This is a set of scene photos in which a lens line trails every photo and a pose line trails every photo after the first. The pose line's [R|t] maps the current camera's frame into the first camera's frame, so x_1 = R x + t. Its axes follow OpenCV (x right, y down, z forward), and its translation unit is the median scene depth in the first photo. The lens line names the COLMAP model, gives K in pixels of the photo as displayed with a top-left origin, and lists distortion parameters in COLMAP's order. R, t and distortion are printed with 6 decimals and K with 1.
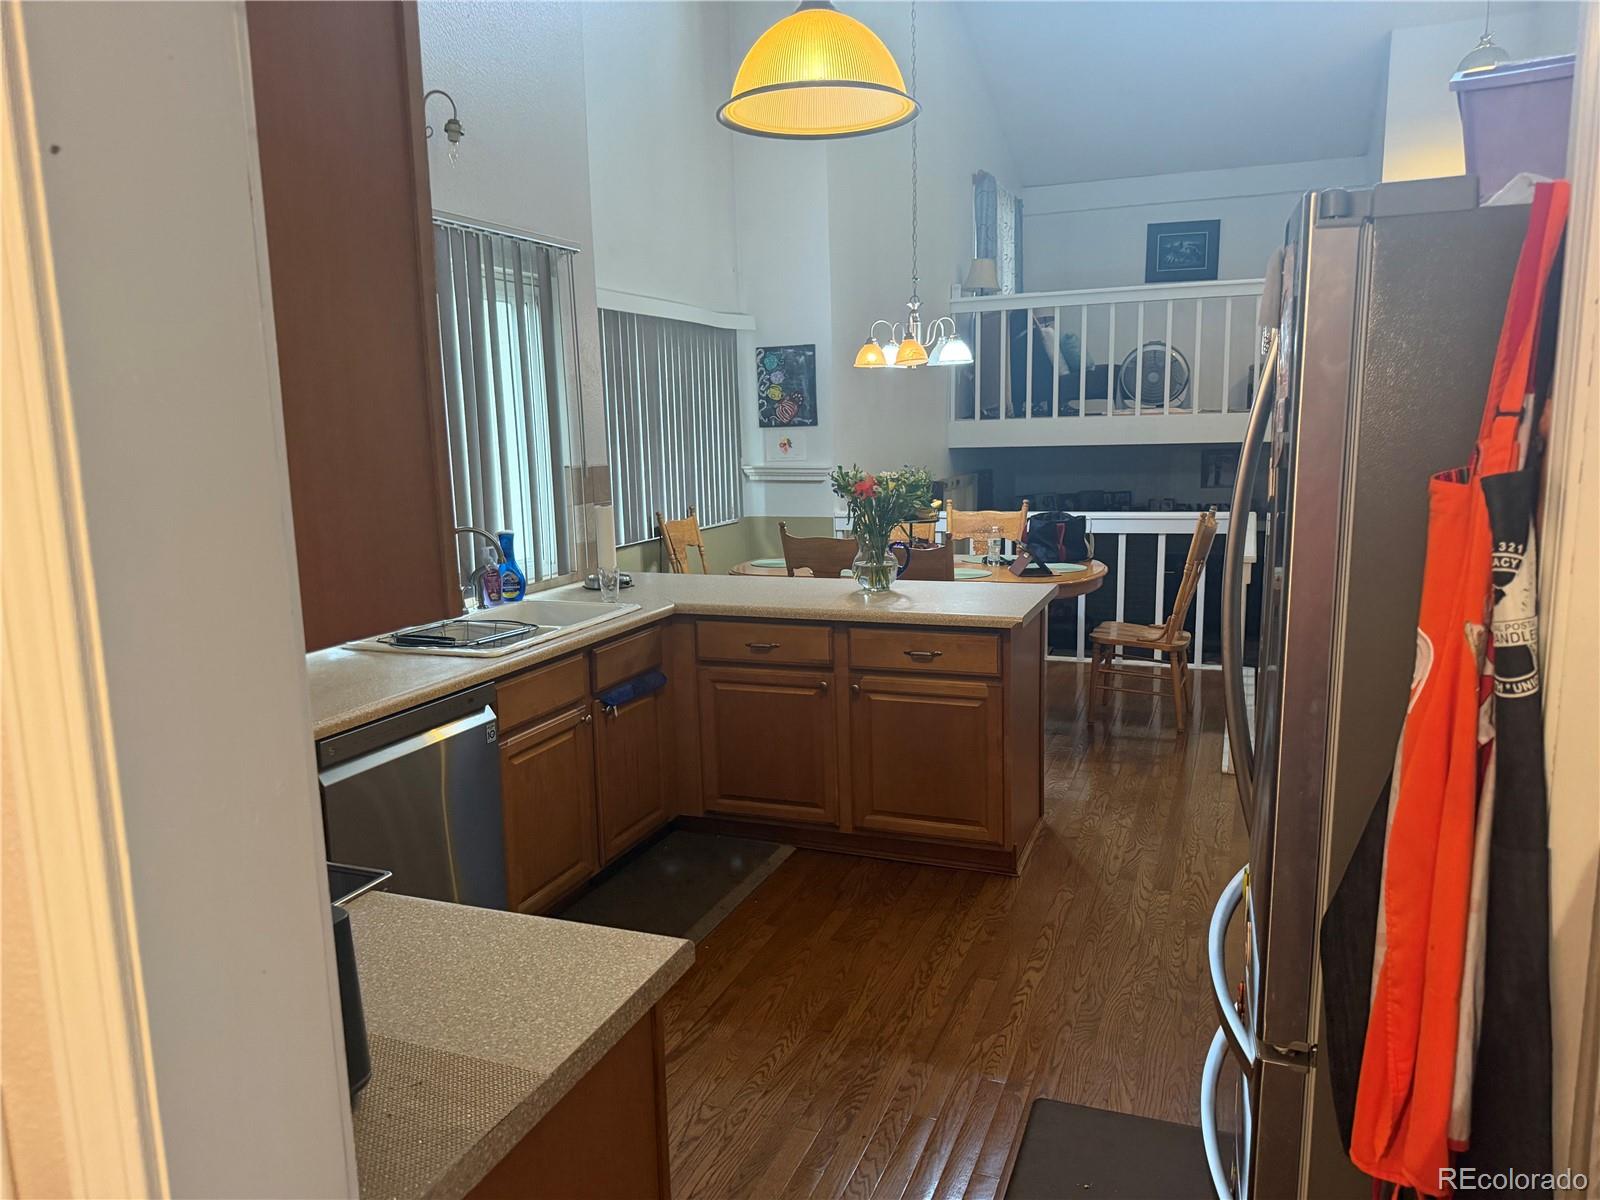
lens RADIAL K [[1121.0, 0, 801.0], [0, 1121.0, 602.5], [0, 0, 1]] dist [0.180927, -0.429214]
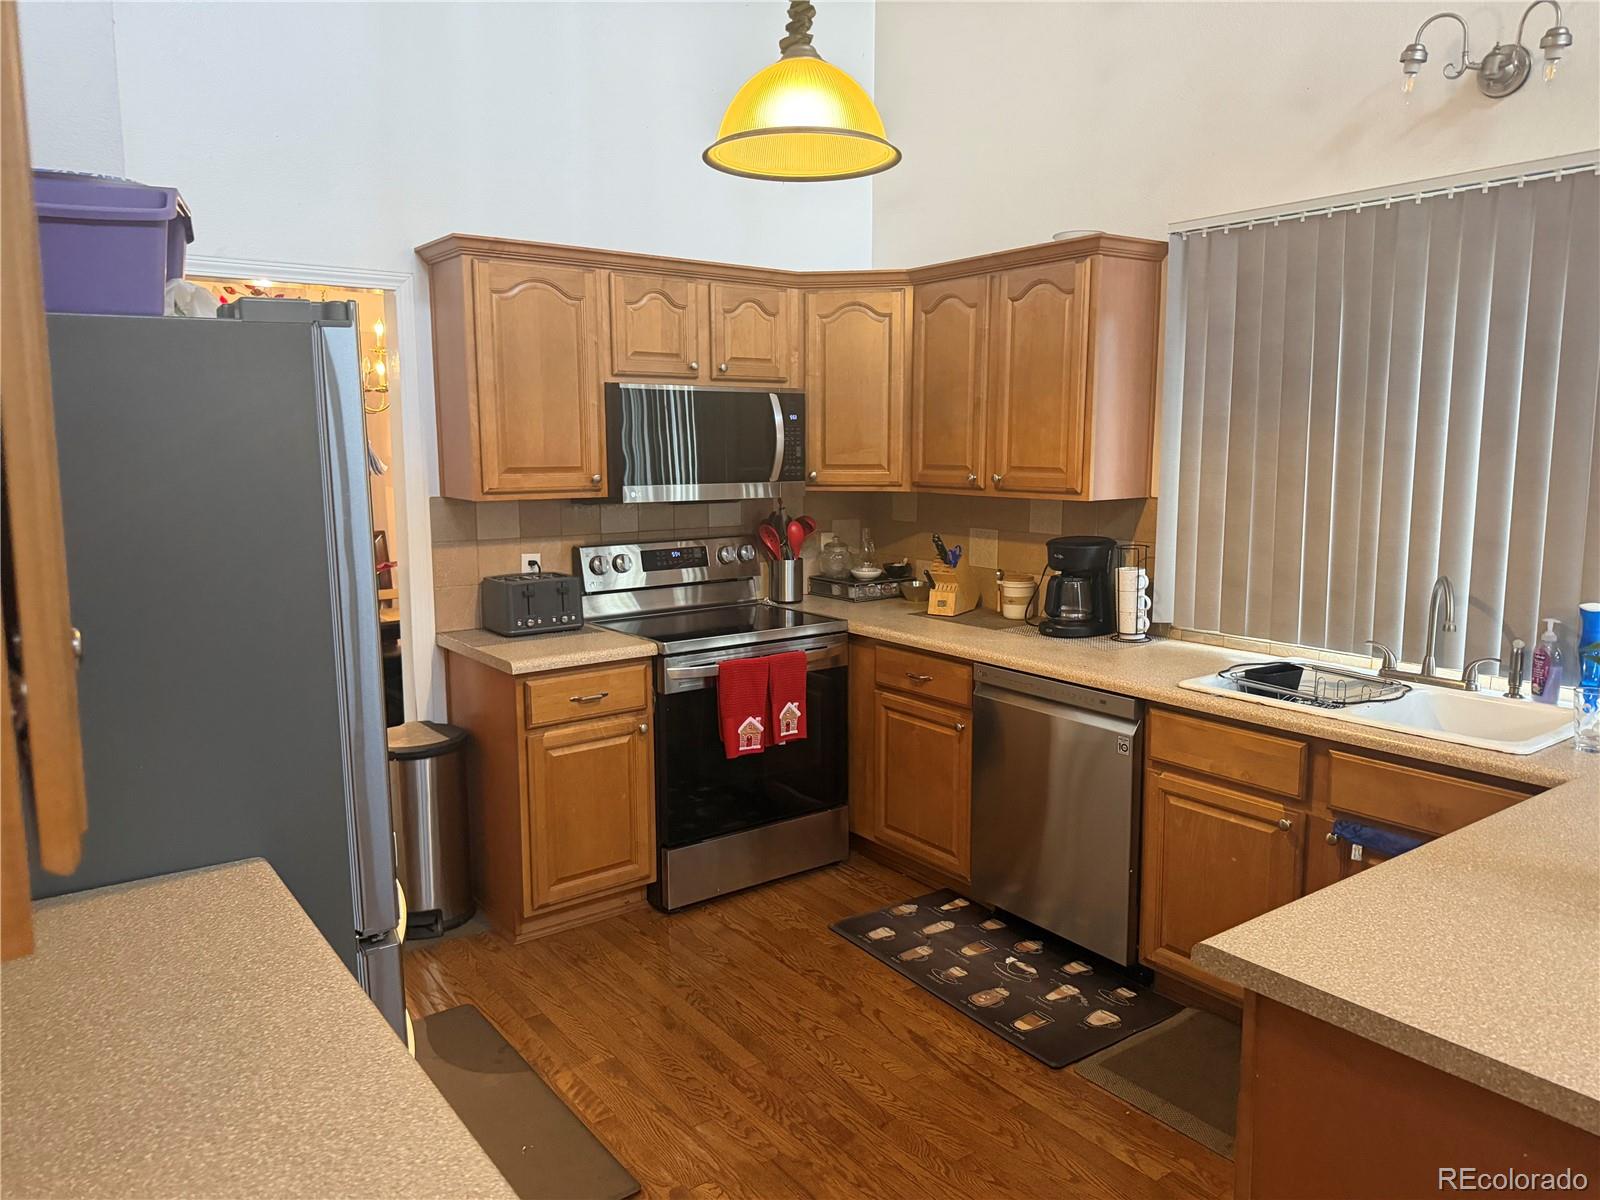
lens RADIAL K [[1121.4, 0, 803.1], [0, 1121.4, 594.9], [0, 0, 1]] dist [0.097914, -0.106761]
pose [[-0.524131, 0.141748, -0.839758, 0.514004], [-0.125693, 0.962377, 0.240896, -0.161748], [0.842311, 0.231813, -0.486595, 0.880274]]
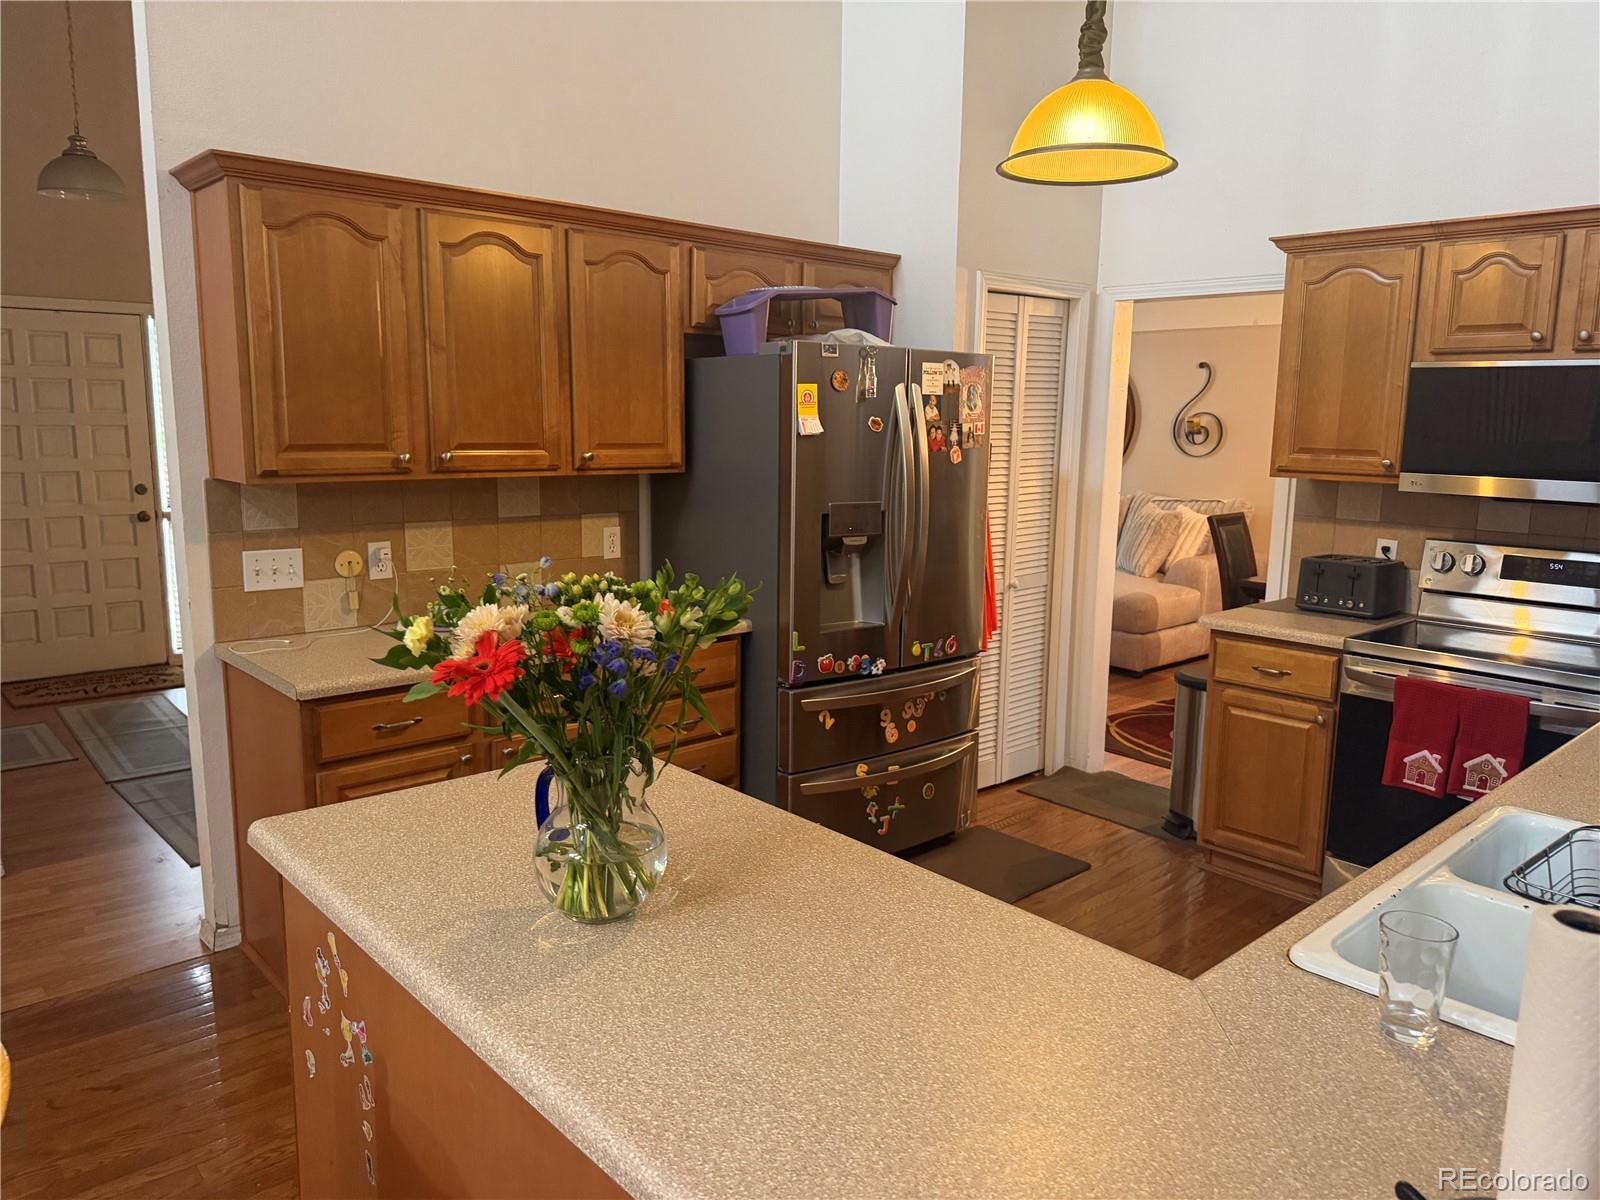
lens RADIAL K [[1094.1, 0, 800.0], [0, 1094.1, 600.0], [0, 0, 1]] dist [0.152509, -0.220207]
pose [[-0.894539, -0.063433, 0.442467, -0.139452], [0.079466, 0.951542, 0.297073, -0.203888], [-0.439870, 0.300904, -0.846151, 1.226775]]
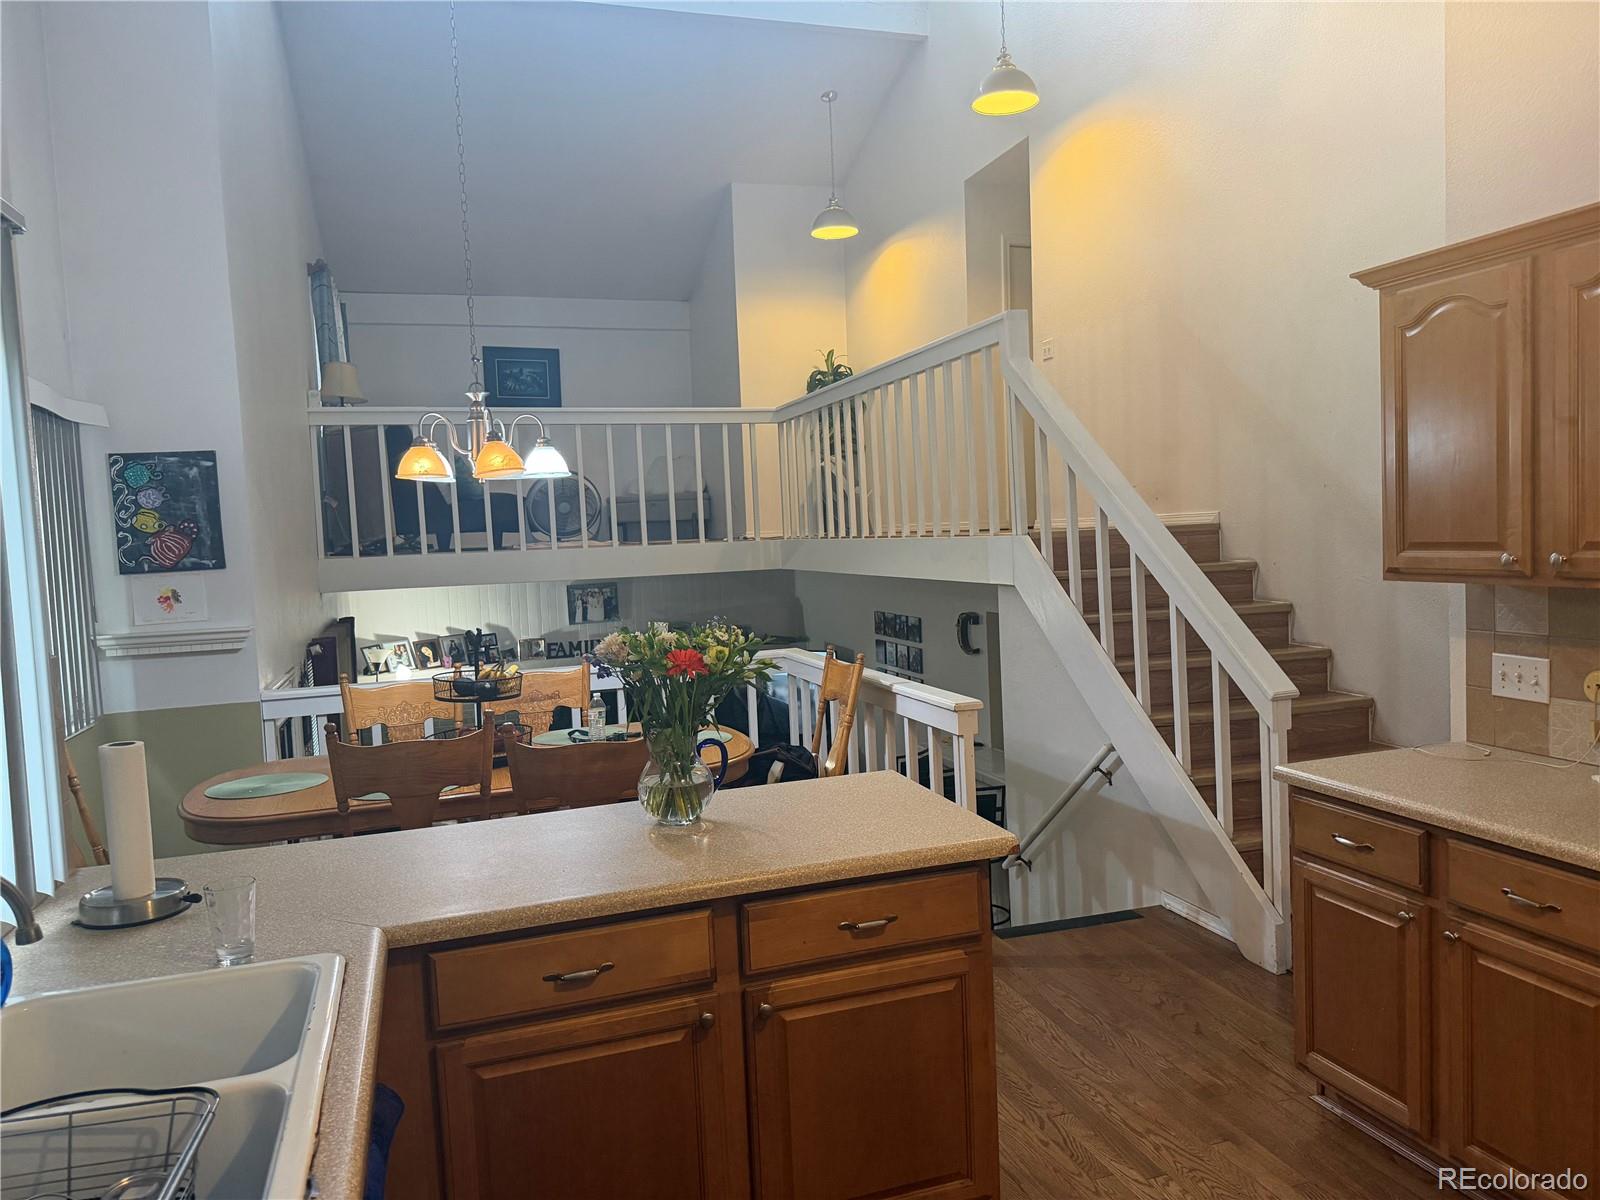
lens RADIAL K [[1122.3, 0, 807.8], [0, 1122.3, 592.9], [0, 0, 1]] dist [0.145707, -0.301841]
pose [[0.767761, -0.046527, 0.639045, -0.266088], [0.127250, 0.988565, -0.080906, -0.075798], [-0.627973, 0.143435, 0.764902, 0.459301]]
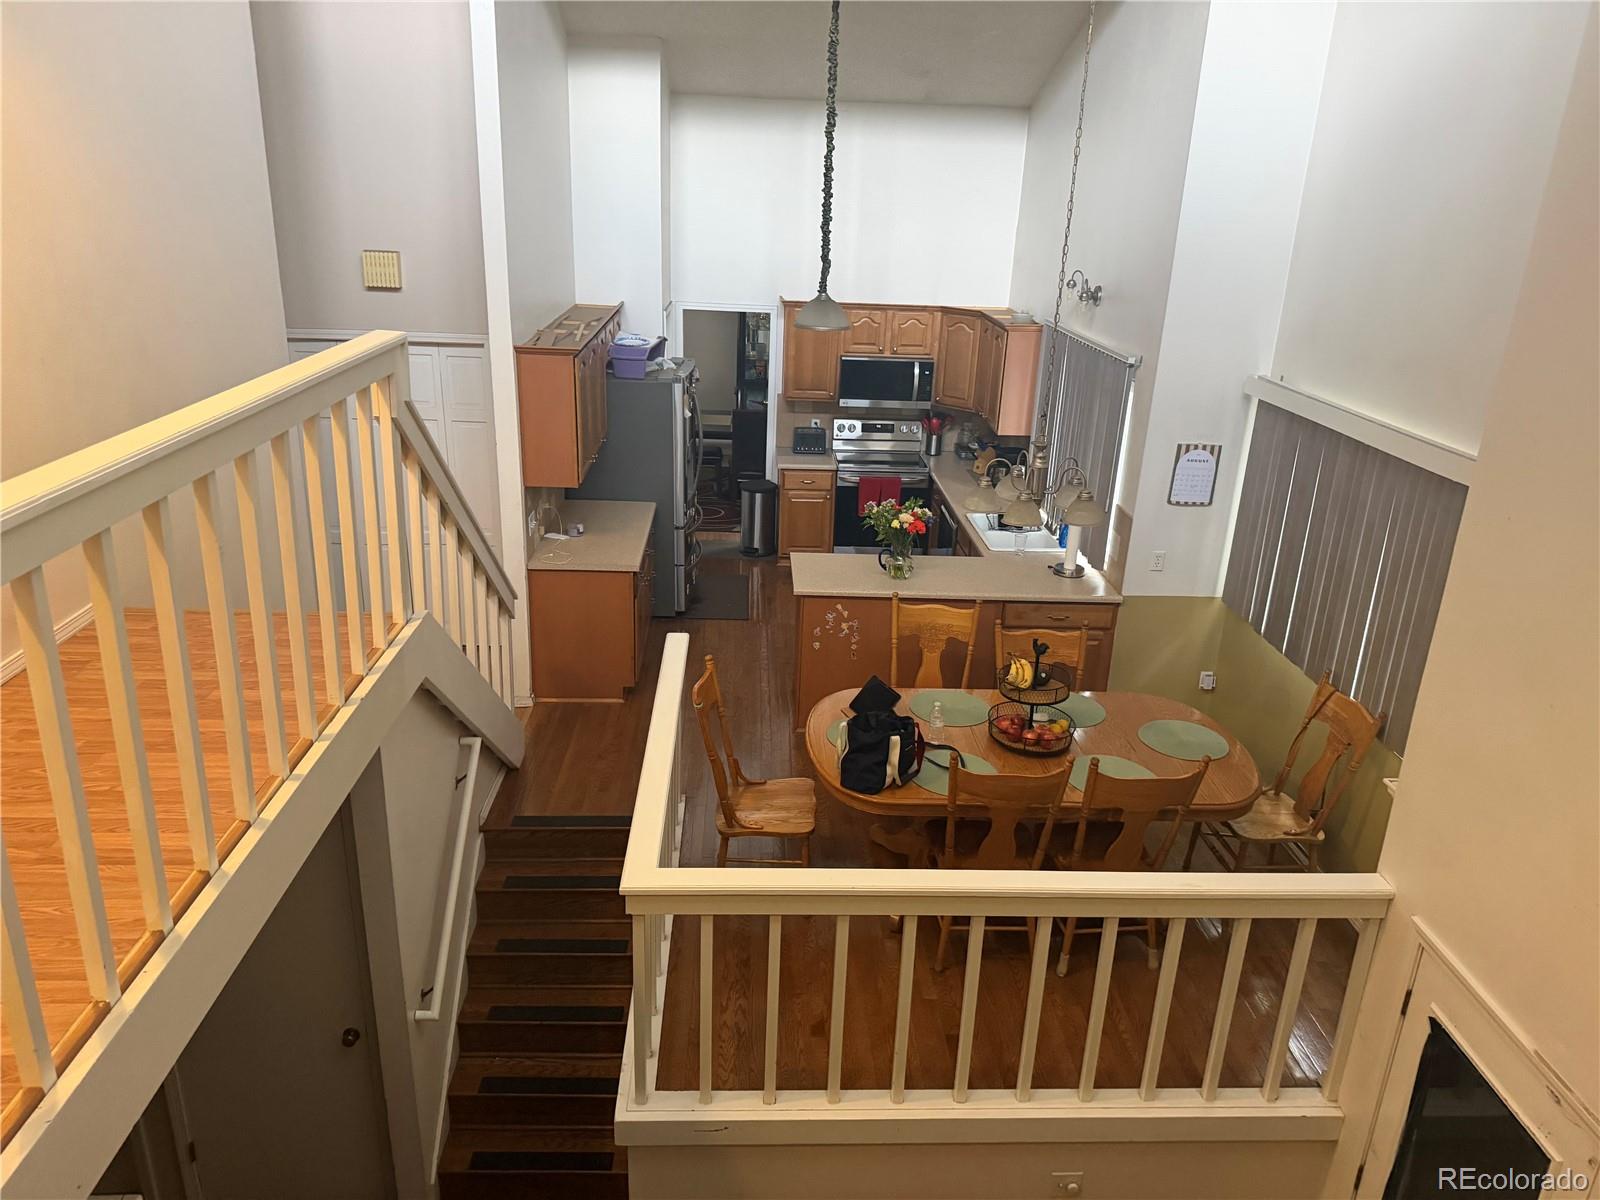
lens RADIAL K [[1121.4, 0, 803.1], [0, 1121.4, 594.9], [0, 0, 1]] dist [0.097914, -0.106761]
pose [[-0.916984, 0.129286, -0.377393, 0.769742], [-0.078994, 0.868448, 0.489447, -0.744385], [0.391025, 0.478627, -0.786140, 2.176535]]
